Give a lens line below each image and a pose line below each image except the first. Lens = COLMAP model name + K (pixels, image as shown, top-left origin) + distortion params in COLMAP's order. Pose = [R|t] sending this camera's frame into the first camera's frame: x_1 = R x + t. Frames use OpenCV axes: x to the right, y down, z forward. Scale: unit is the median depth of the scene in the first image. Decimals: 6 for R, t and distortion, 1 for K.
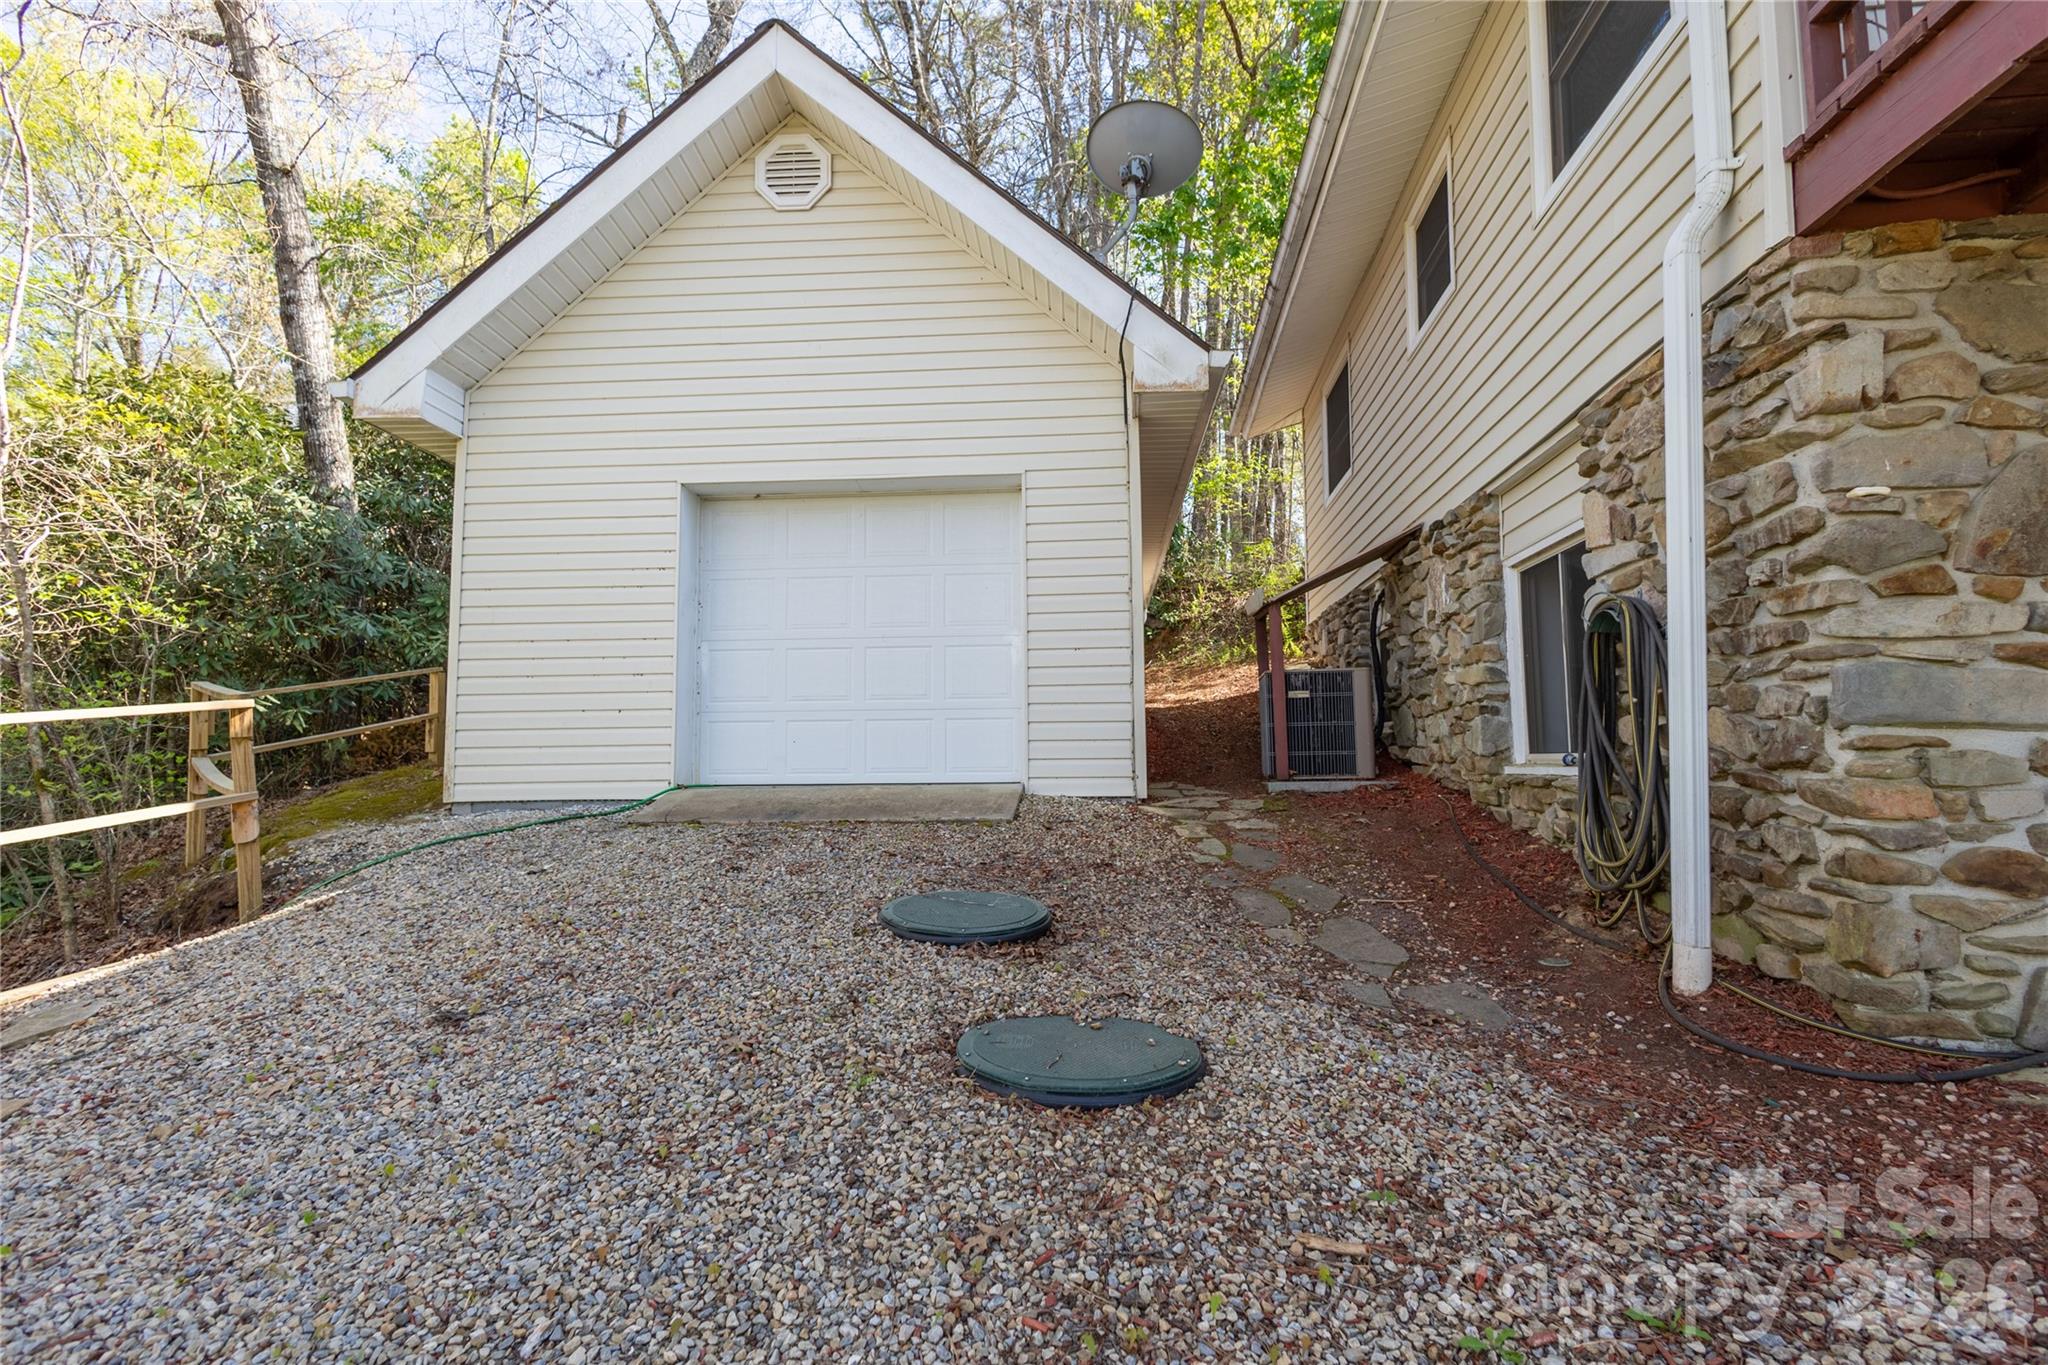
lens RADIAL K [[935.9, 0, 1024.4], [0, 935.9, 685.7], [0, 0, 1]] dist [0.008777, -0.003610]
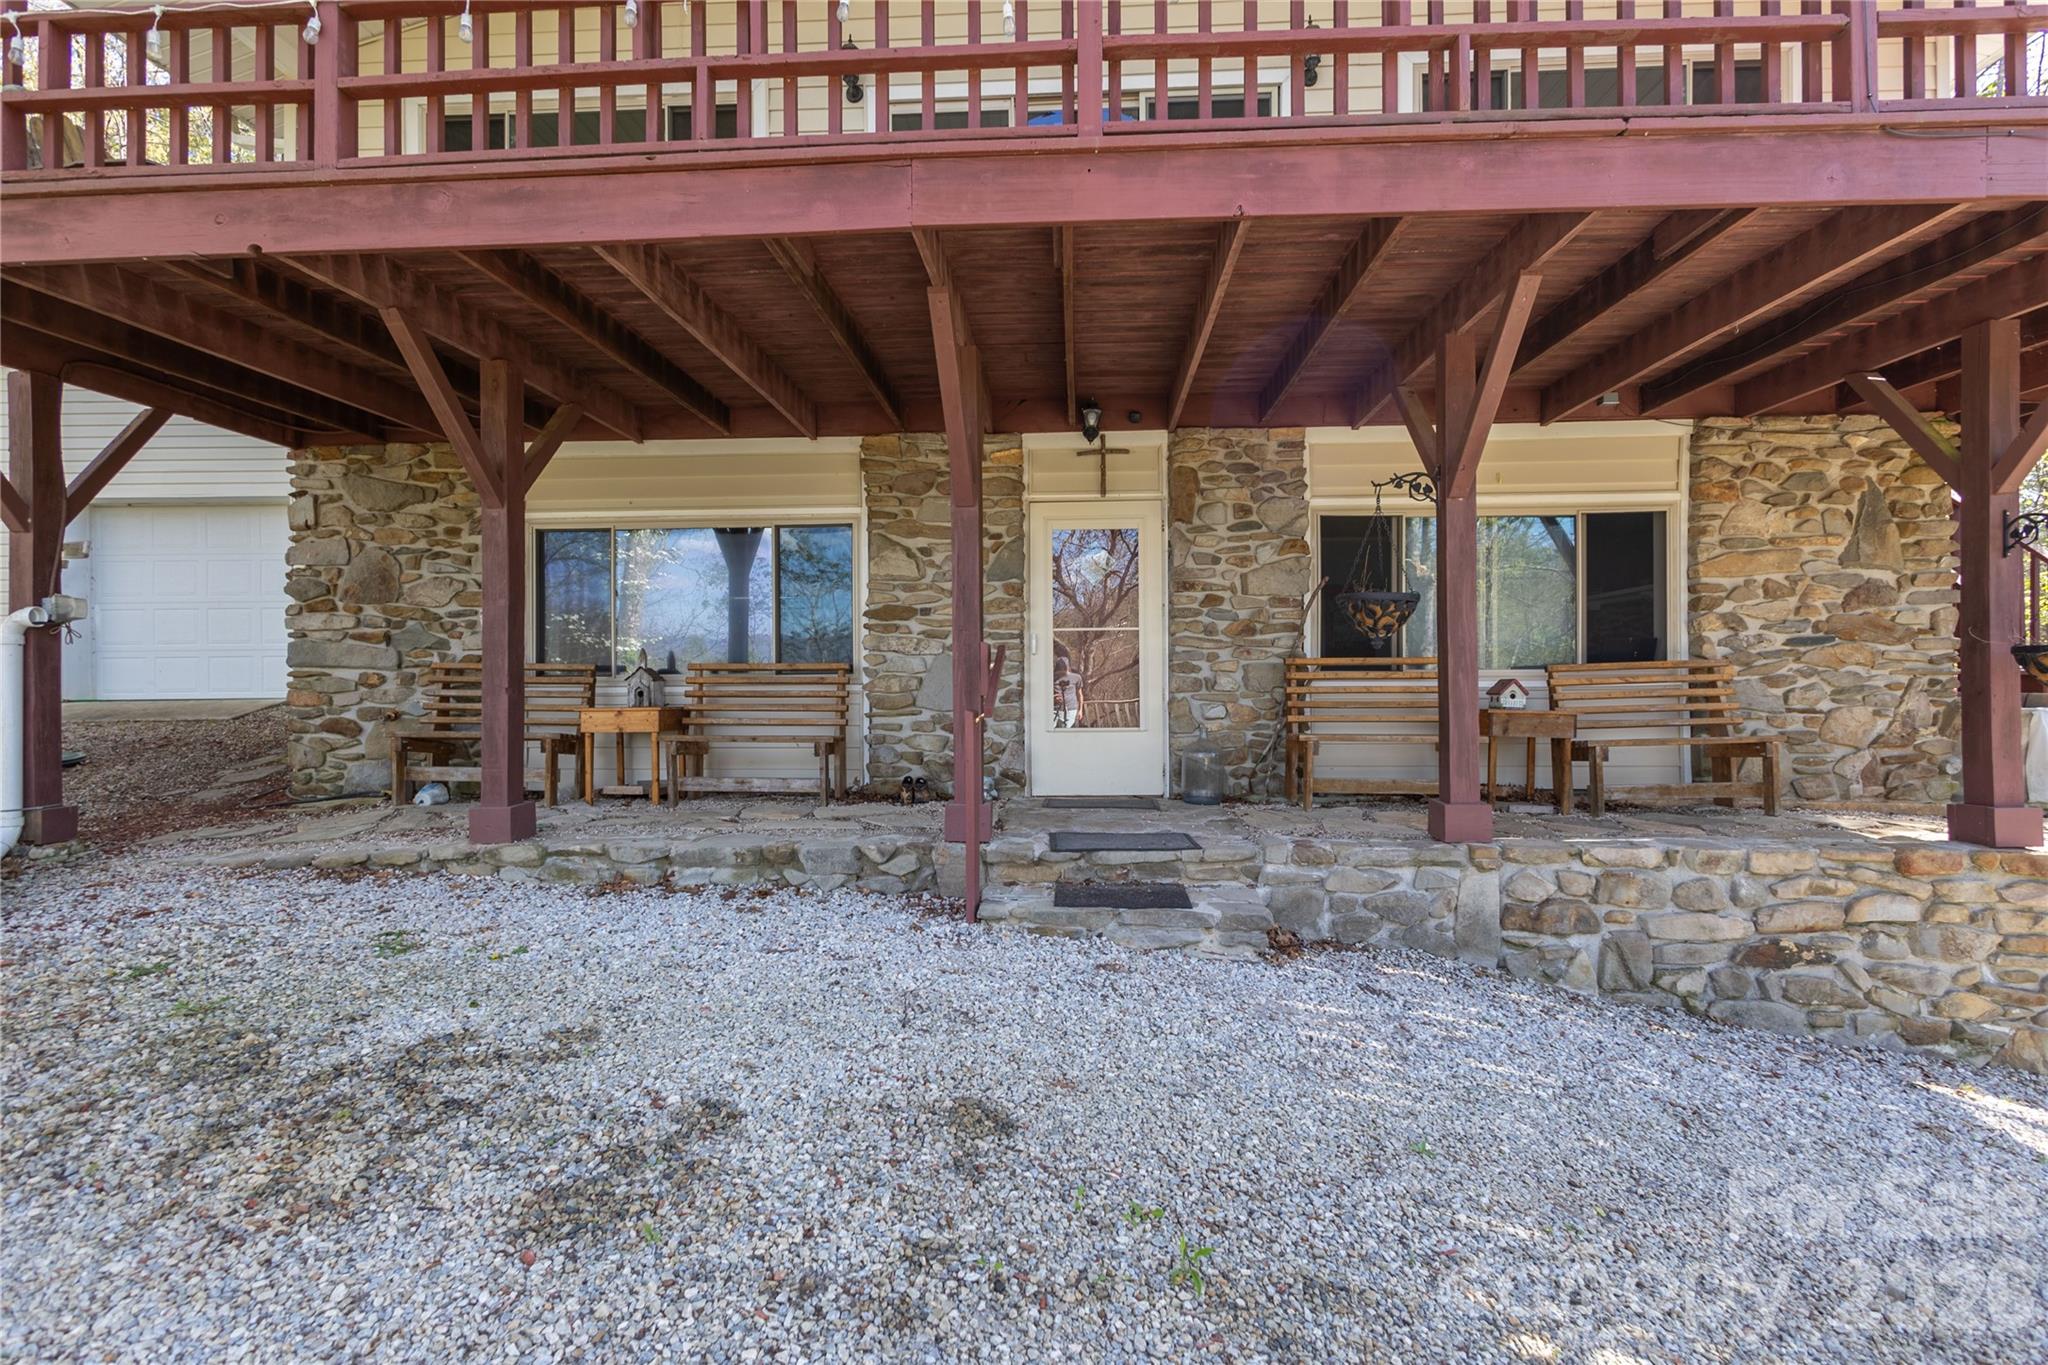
lens RADIAL K [[935.9, 0, 1024.8], [0, 935.9, 677.0], [0, 0, 1]] dist [0.008777, -0.003610]
pose [[0.997975, -0.002437, 0.063555, 2.612121], [-0.002492, 0.997000, 0.077366, -0.121418], [-0.063552, -0.077368, 0.994975, -1.490713]]
